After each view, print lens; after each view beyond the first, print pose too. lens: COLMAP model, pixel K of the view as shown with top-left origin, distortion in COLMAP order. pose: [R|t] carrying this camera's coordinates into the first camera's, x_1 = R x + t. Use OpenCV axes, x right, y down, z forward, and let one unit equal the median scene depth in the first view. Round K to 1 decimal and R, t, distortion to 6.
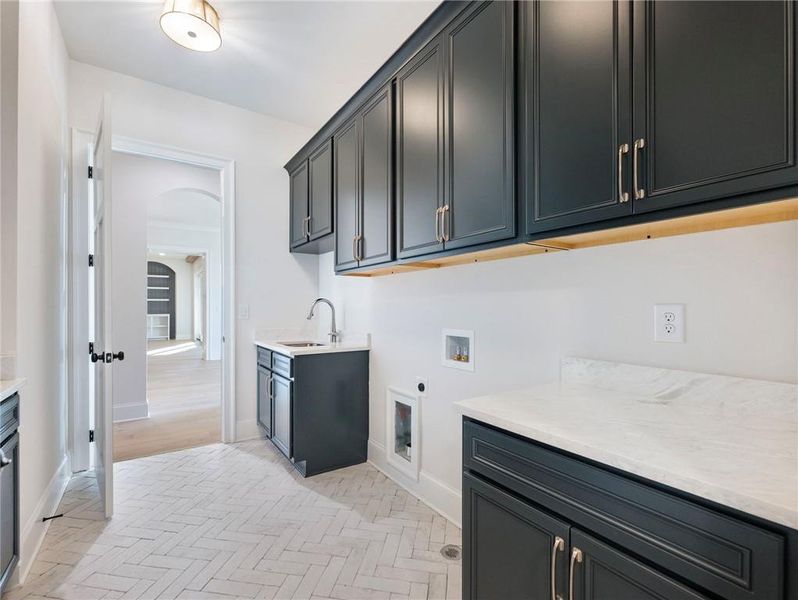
lens RADIAL K [[367.7, 0, 400.4], [0, 367.7, 303.6], [0, 0, 1]] dist [0.001311, 0.000704]
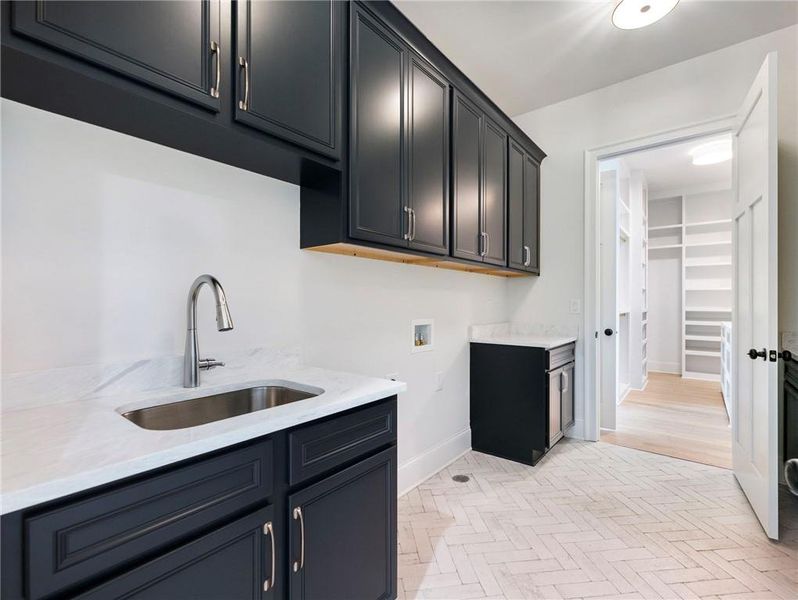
lens RADIAL K [[367.7, 0, 400.4], [0, 367.7, 303.6], [0, 0, 1]] dist [0.001311, 0.000704]
pose [[-0.281784, -0.006025, 0.959459, -0.965703], [-0.007416, 0.999964, 0.004101, 0.016209], [-0.959449, -0.005959, -0.281818, 1.400006]]
